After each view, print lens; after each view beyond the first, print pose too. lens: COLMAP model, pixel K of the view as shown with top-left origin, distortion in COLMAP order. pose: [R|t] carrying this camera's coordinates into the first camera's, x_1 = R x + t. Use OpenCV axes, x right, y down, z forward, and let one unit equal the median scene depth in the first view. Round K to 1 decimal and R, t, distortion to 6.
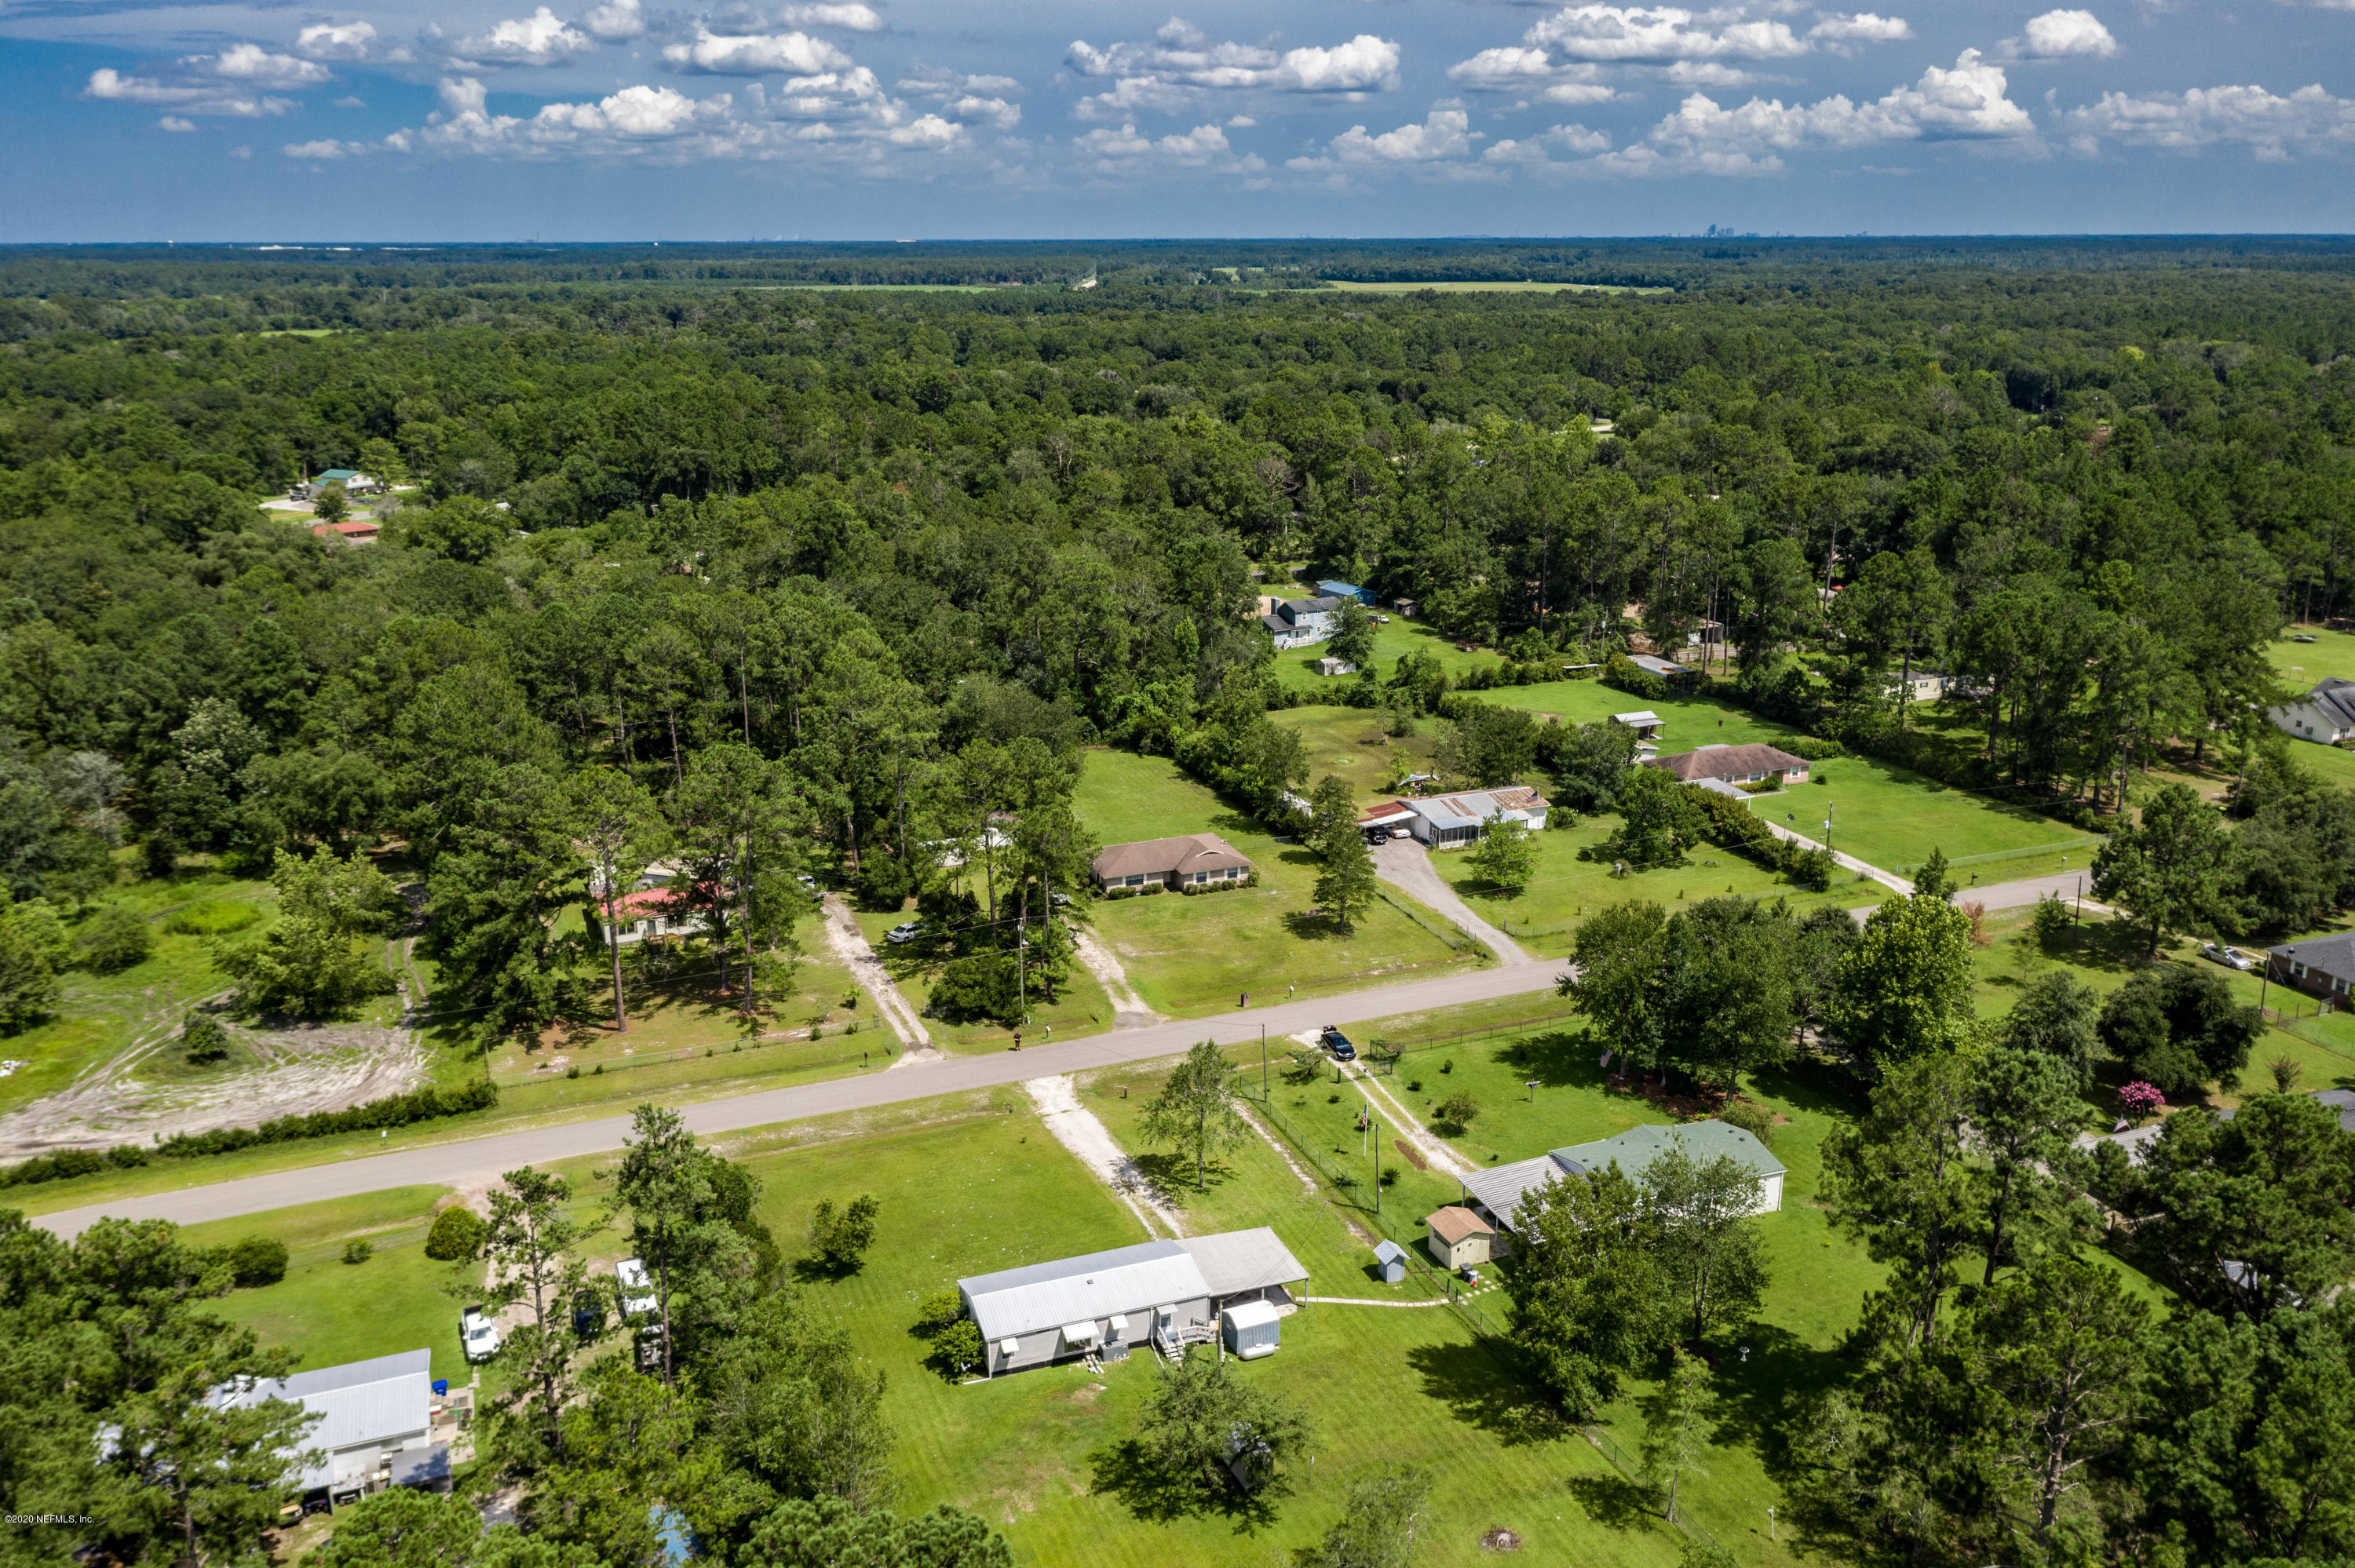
lens RADIAL K [[1852.8, 0, 1184.6], [0, 1852.8, 793.5], [0, 0, 1]] dist [-0.014633, 0.037875]
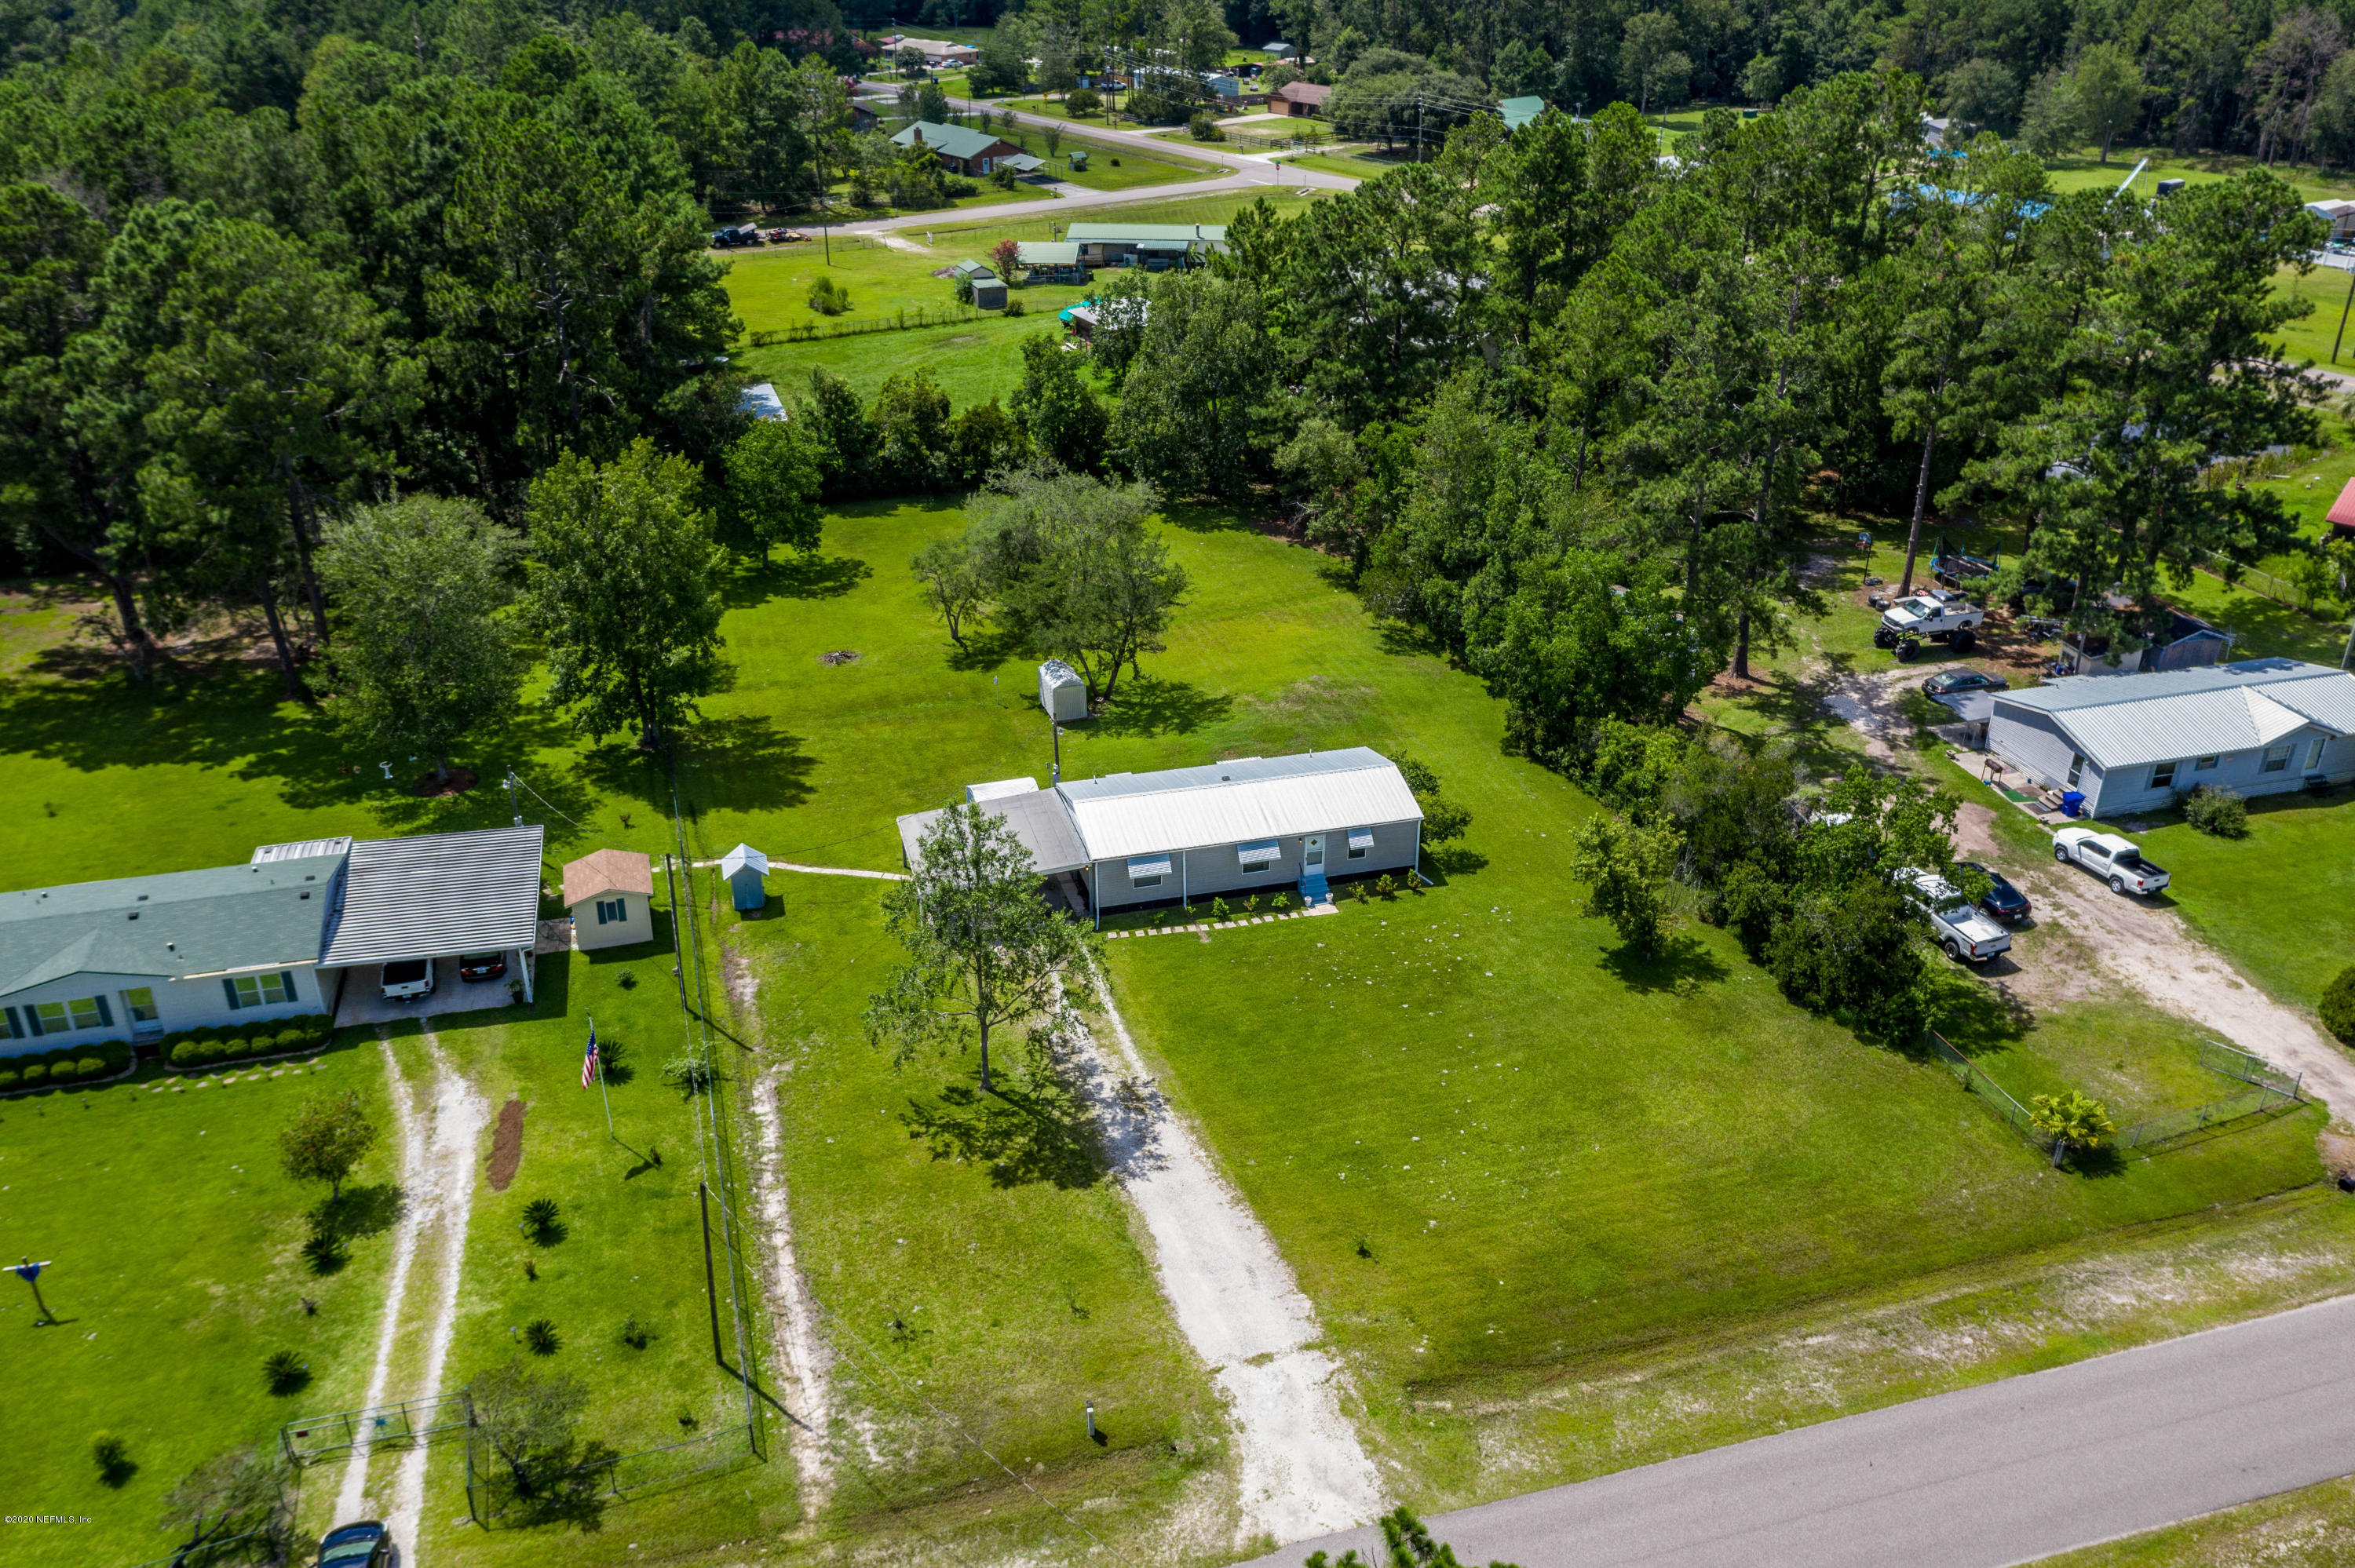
lens RADIAL K [[1852.8, 0, 1170.0], [0, 1852.8, 779.0], [0, 0, 1]] dist [-0.014633, 0.037875]
pose [[-0.994671, -0.047629, 0.091443, -0.071515], [0.028610, 0.724573, 0.688604, -0.164065], [-0.099054, 0.687550, -0.719349, 1.142701]]
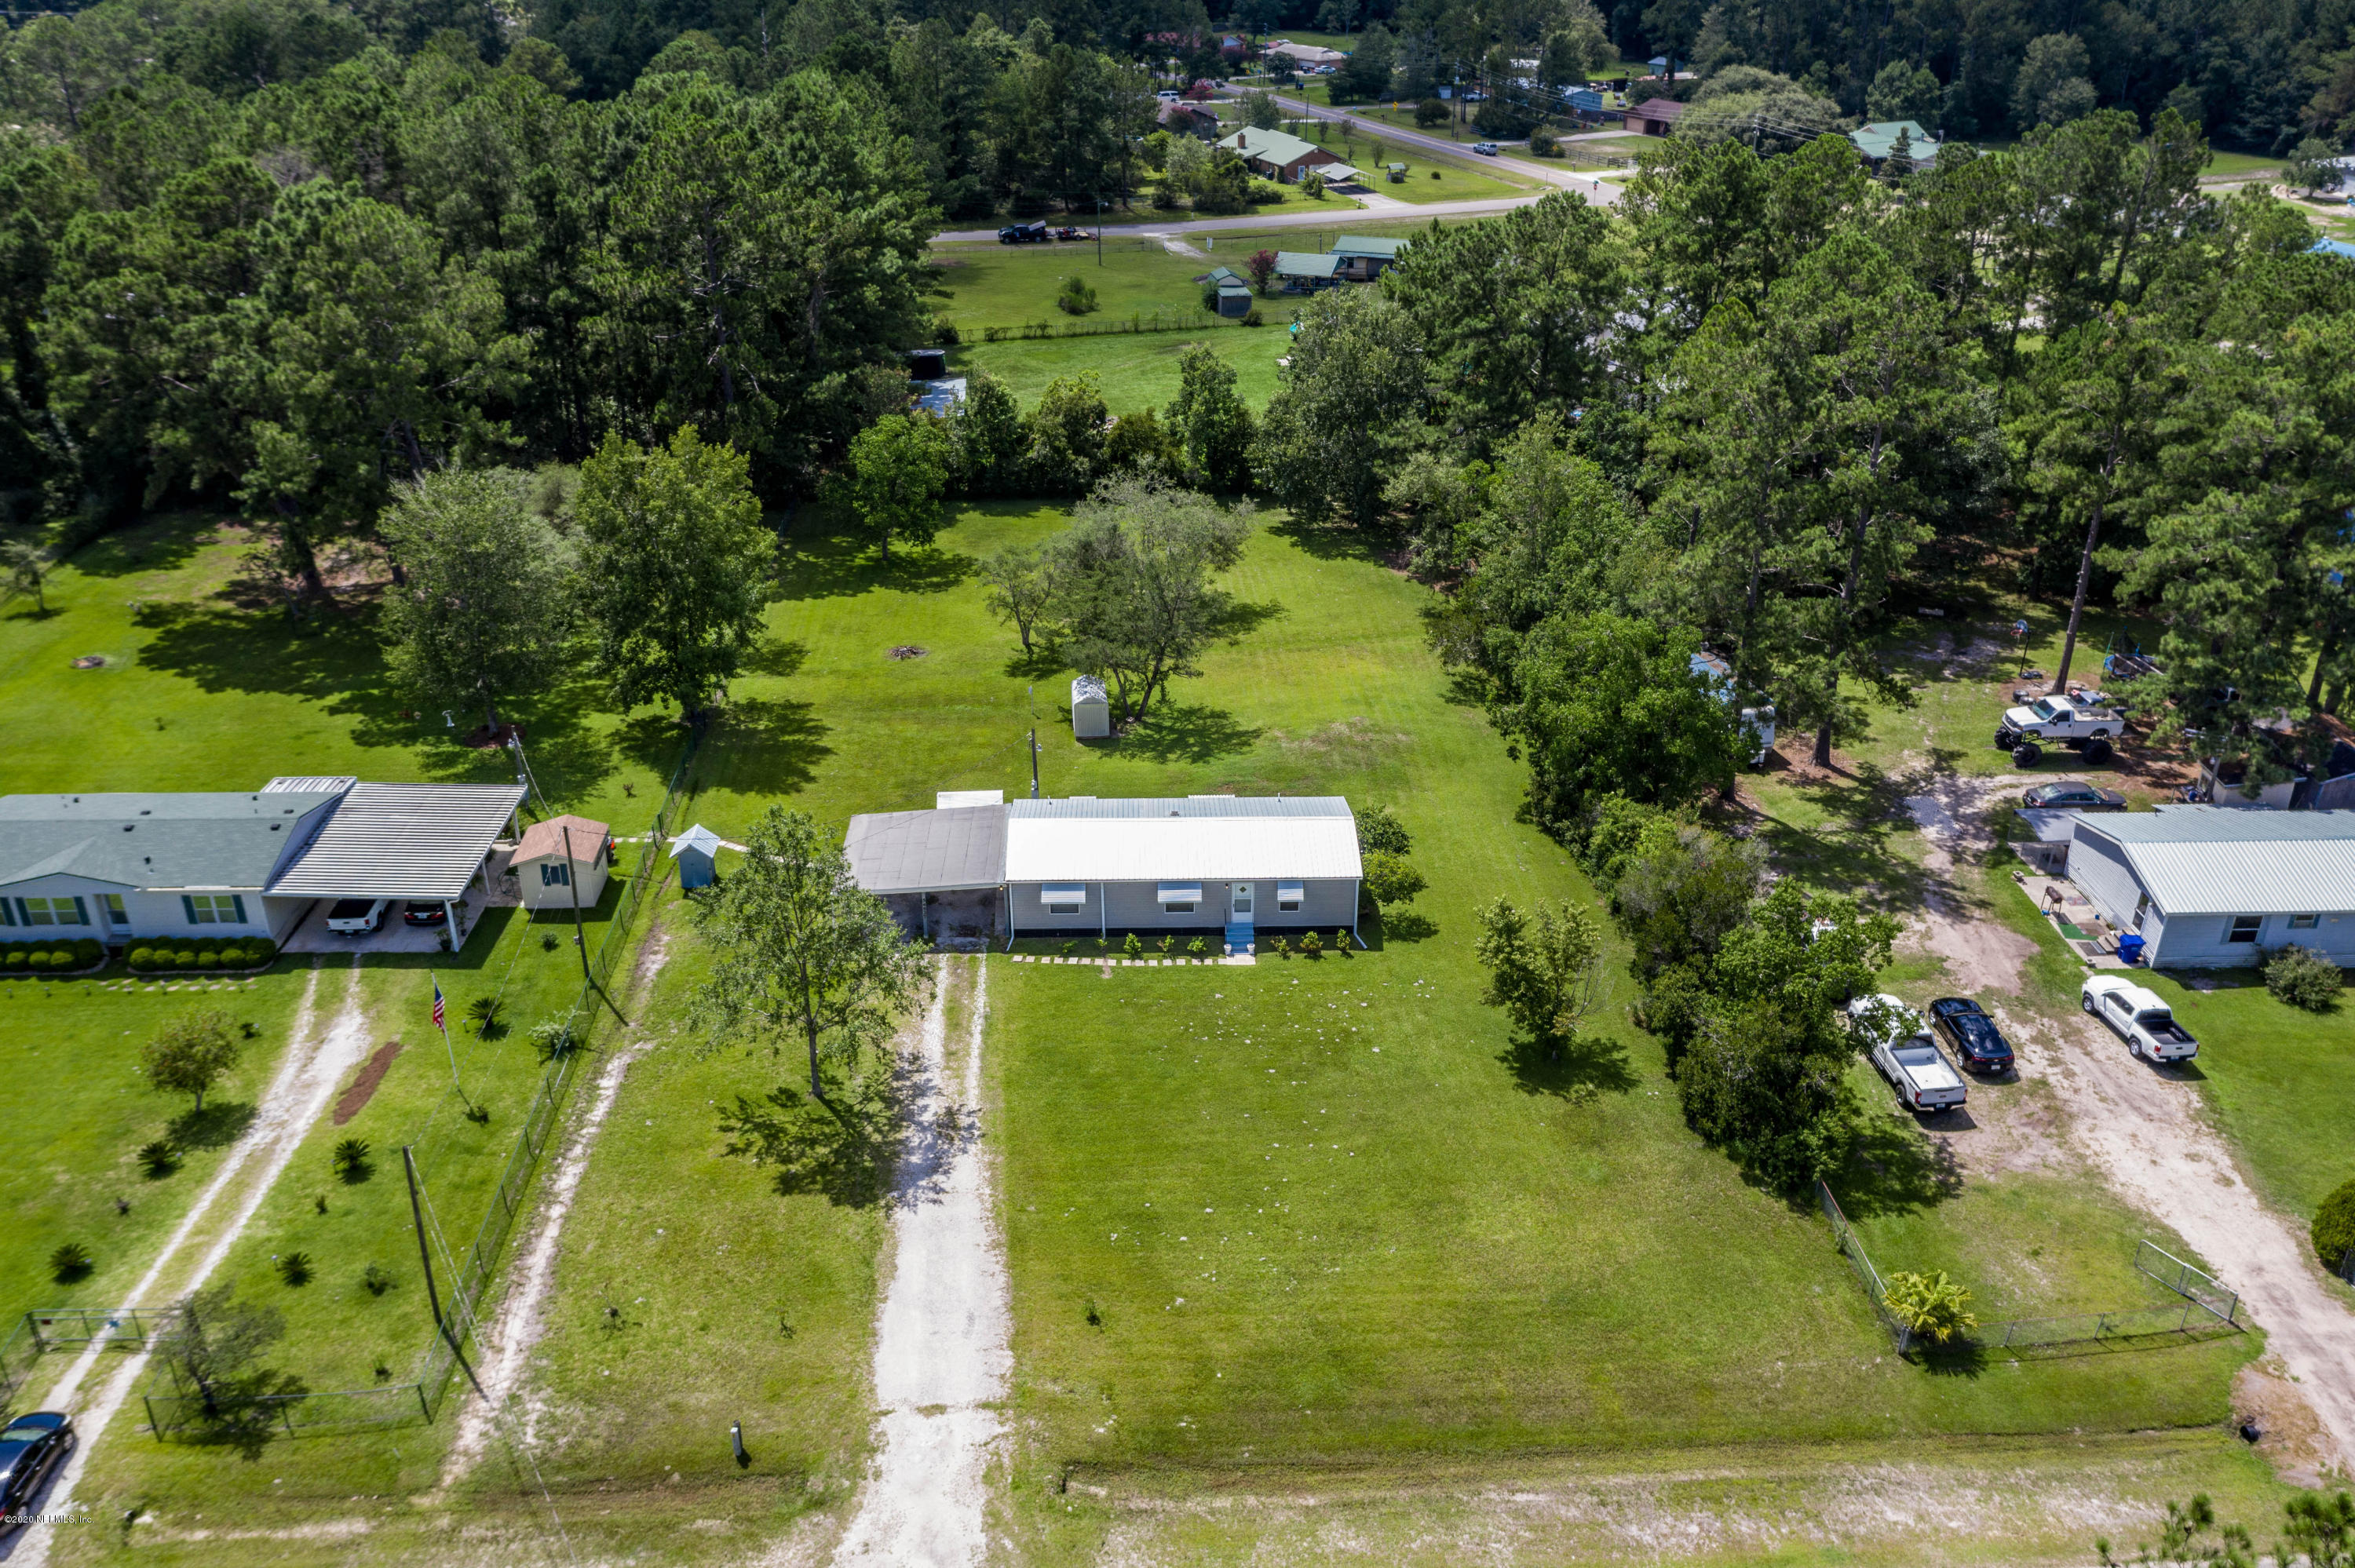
lens RADIAL K [[1852.8, 0, 1172.1], [0, 1852.8, 779.0], [0, 0, 1]] dist [-0.014633, 0.037875]
pose [[-0.943111, -0.152670, 0.295353, -0.189425], [0.092658, 0.732452, 0.674484, -0.154814], [-0.319305, 0.663480, -0.676638, 1.103657]]
